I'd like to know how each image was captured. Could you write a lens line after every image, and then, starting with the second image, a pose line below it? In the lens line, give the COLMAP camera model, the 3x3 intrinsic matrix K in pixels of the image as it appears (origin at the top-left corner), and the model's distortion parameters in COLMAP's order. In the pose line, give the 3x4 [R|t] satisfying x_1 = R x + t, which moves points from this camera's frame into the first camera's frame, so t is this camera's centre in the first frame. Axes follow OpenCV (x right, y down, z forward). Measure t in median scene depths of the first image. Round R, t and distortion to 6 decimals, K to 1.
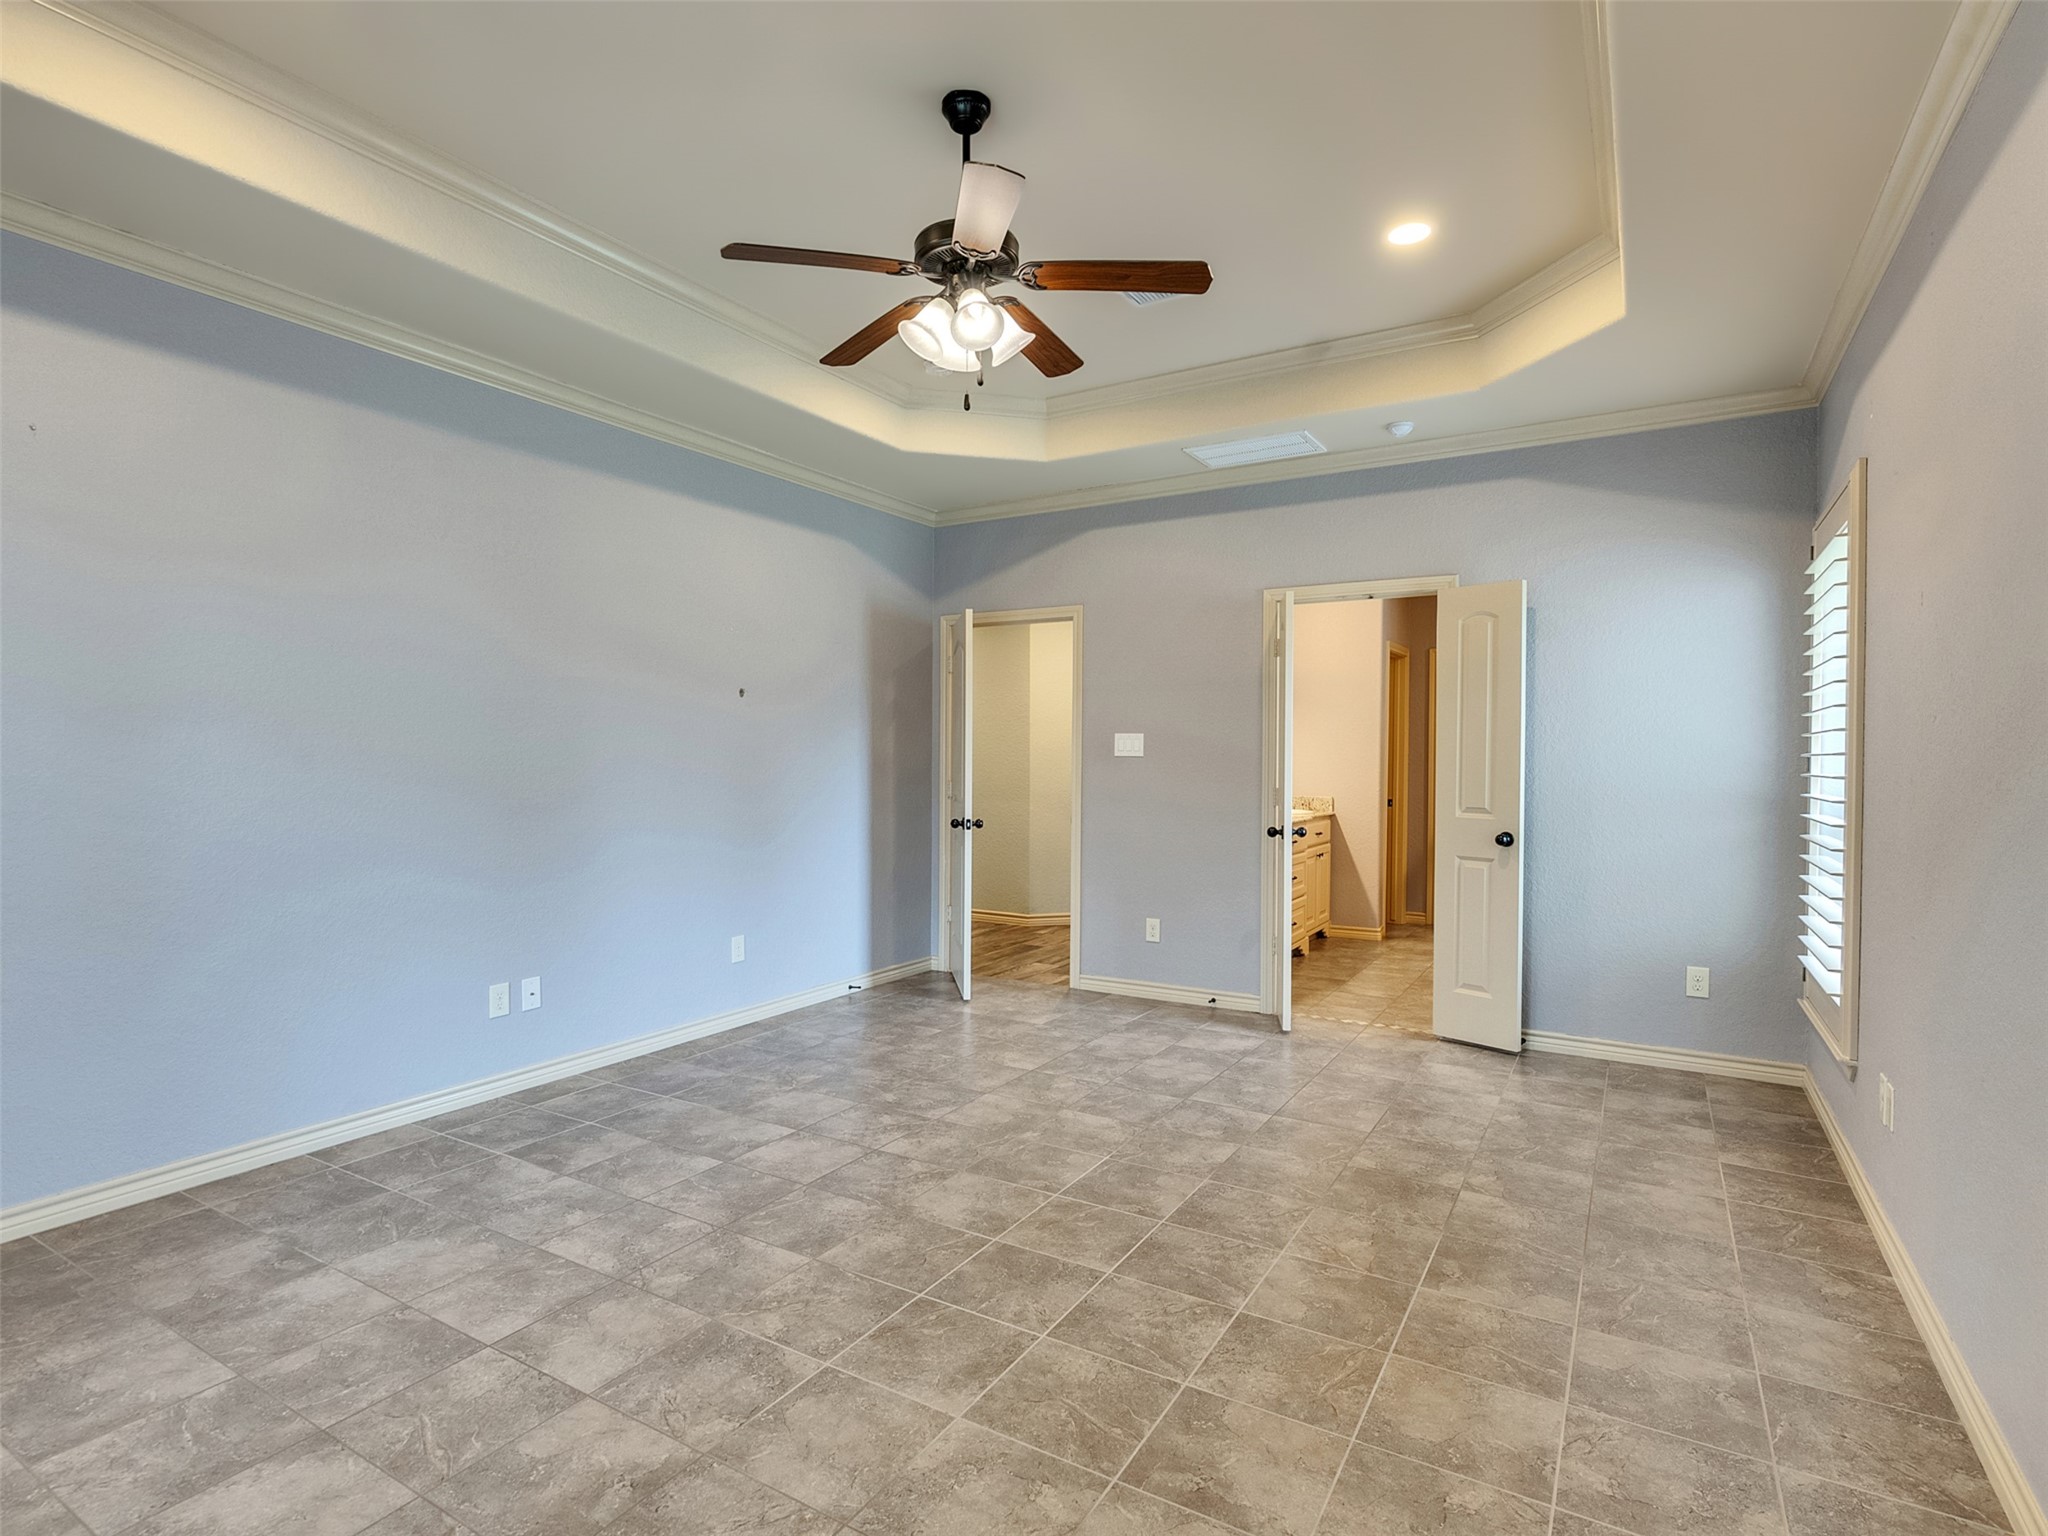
lens RADIAL K [[1045.5, 0, 1006.6], [0, 1045.5, 769.3], [0, 0, 1]] dist [-0.007684, 0.004875]
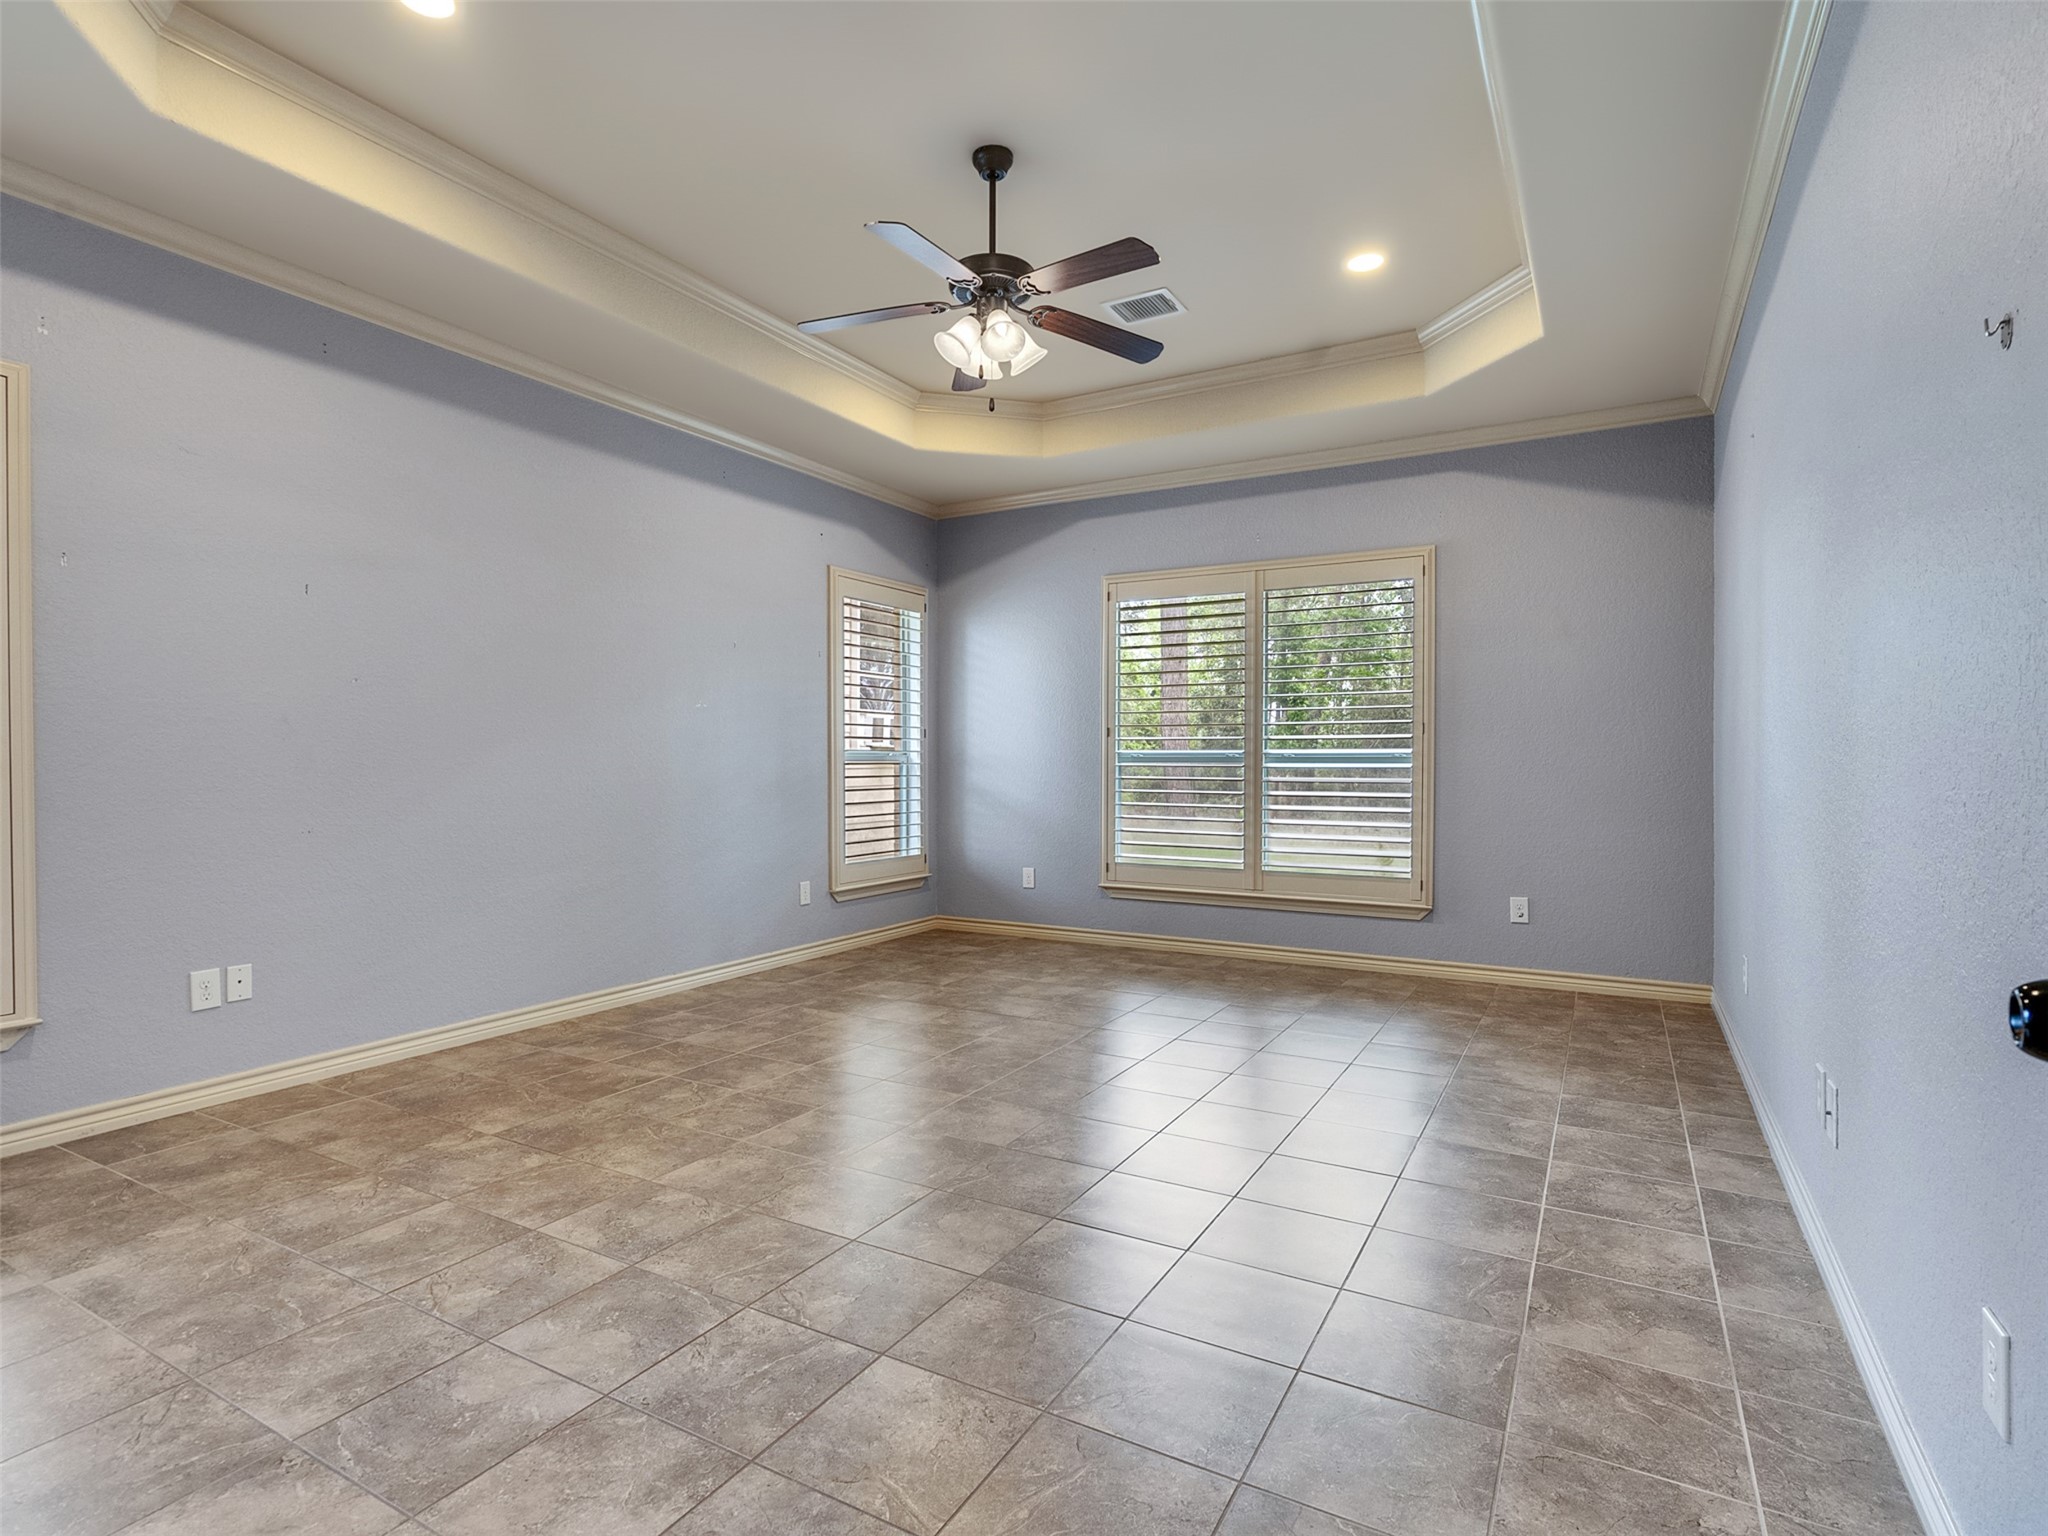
lens RADIAL K [[1045.5, 0, 1006.6], [0, 1045.5, 769.3], [0, 0, 1]] dist [-0.007684, 0.004875]
pose [[-0.999703, -0.003524, -0.024133, -0.024022], [-0.003982, 0.999812, 0.018971, 0.038691], [0.024062, 0.019062, -0.999529, 1.938630]]
